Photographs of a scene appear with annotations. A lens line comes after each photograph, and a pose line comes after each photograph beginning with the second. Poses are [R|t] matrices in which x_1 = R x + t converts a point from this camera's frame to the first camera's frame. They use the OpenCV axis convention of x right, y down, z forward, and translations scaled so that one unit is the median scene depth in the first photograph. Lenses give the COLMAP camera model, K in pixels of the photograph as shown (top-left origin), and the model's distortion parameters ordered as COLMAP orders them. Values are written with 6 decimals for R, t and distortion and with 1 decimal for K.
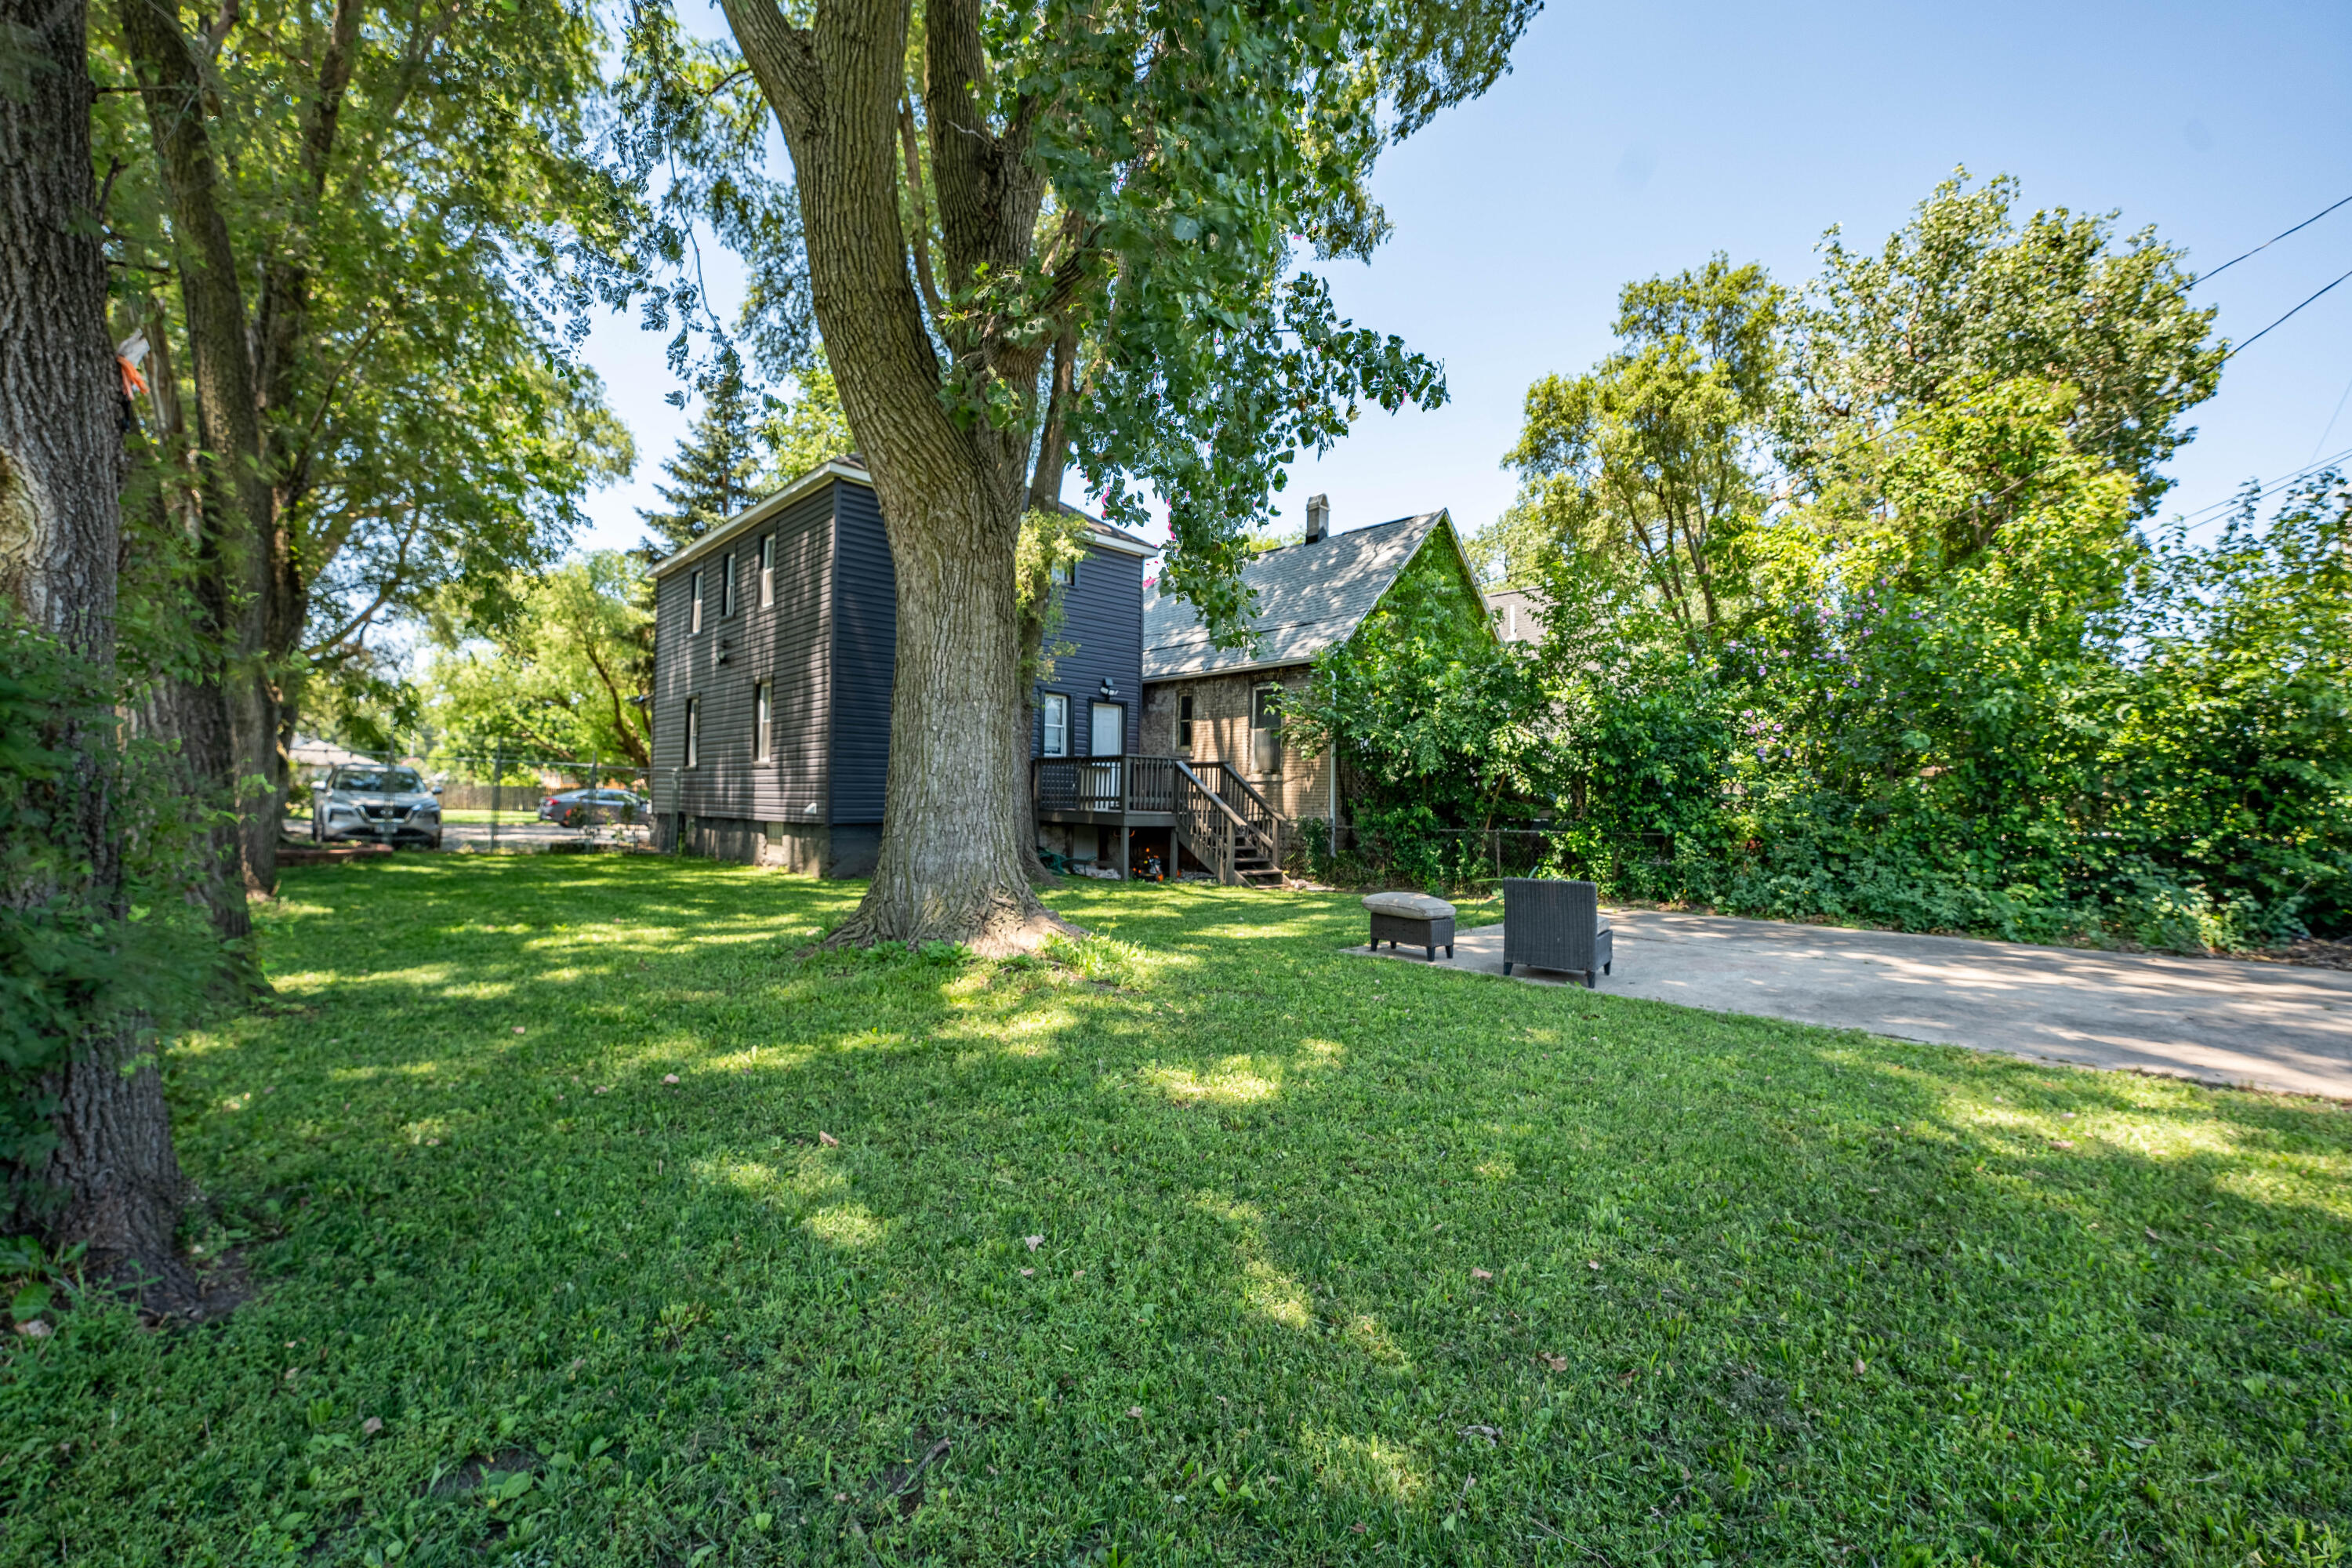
lens RADIAL K [[950.8, 0, 1167.3], [0, 950.8, 790.2], [0, 0, 1]] dist [-0.018523, 0.000877]
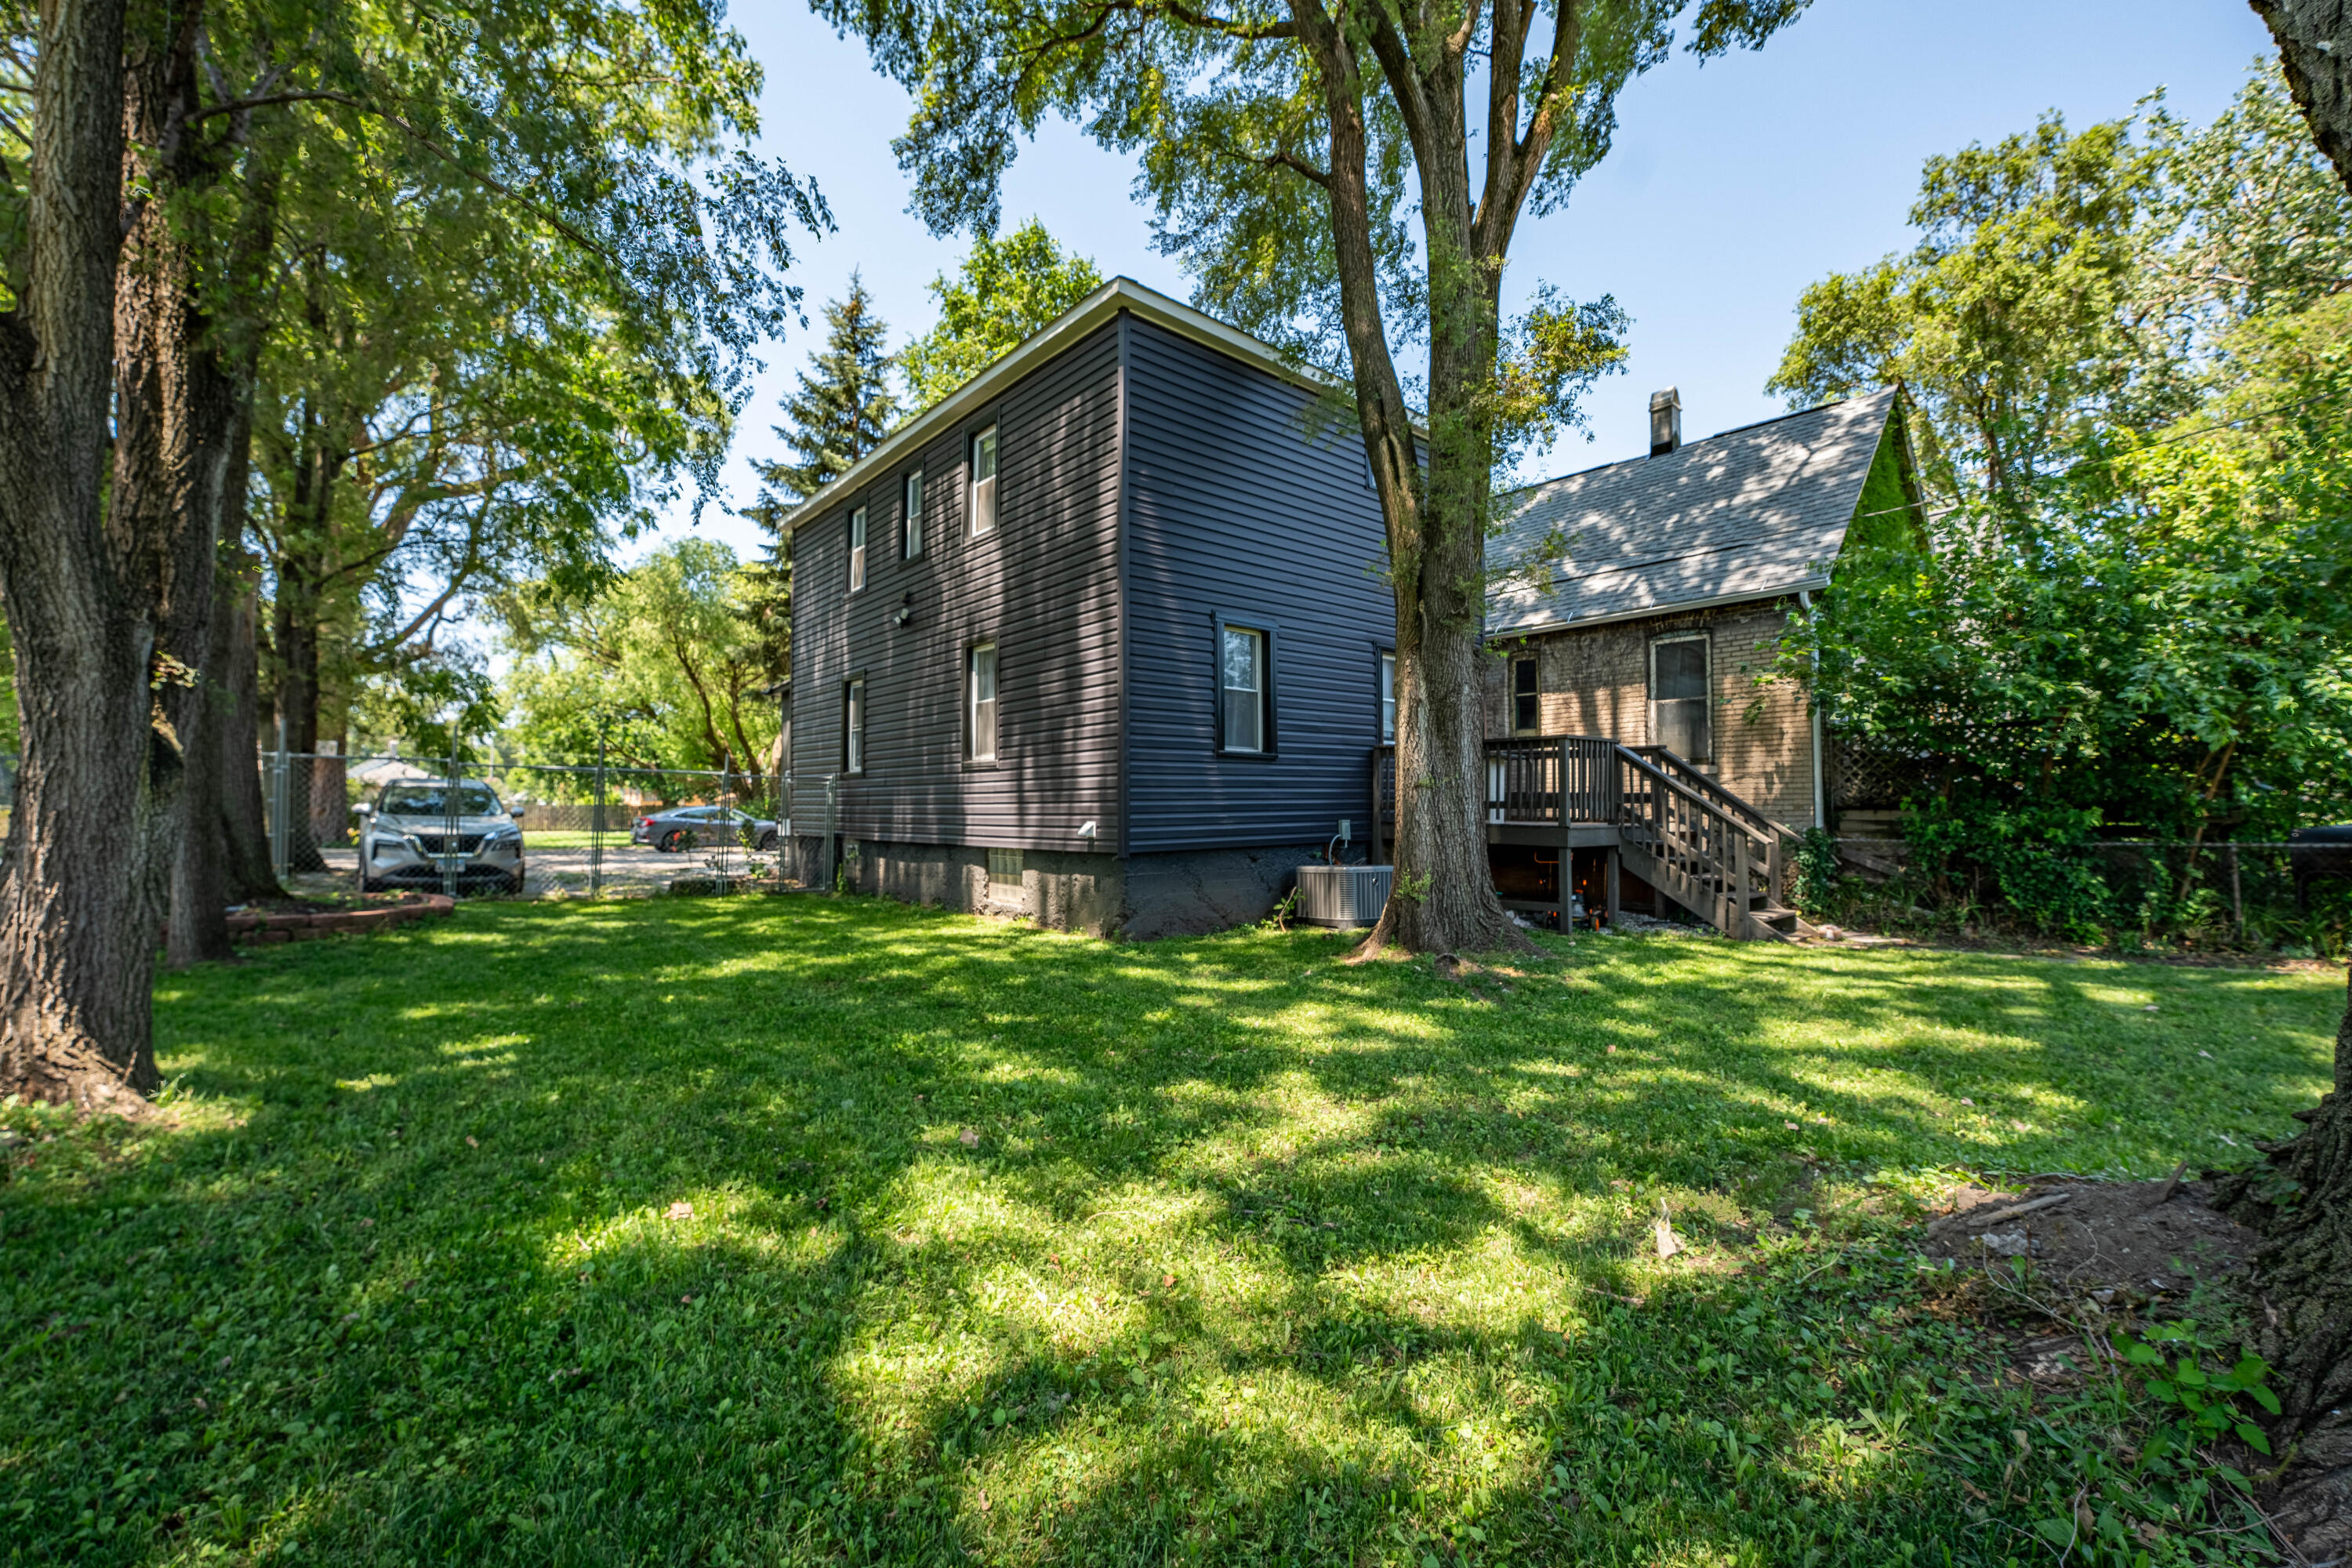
lens RADIAL K [[950.8, 0, 1178.4], [0, 950.8, 788.5], [0, 0, 1]] dist [-0.018523, 0.000877]
pose [[0.998669, -0.020506, -0.047319, -0.167747], [0.020106, 0.999758, -0.008929, -0.000819], [0.047491, 0.007965, 0.998840, 0.214791]]
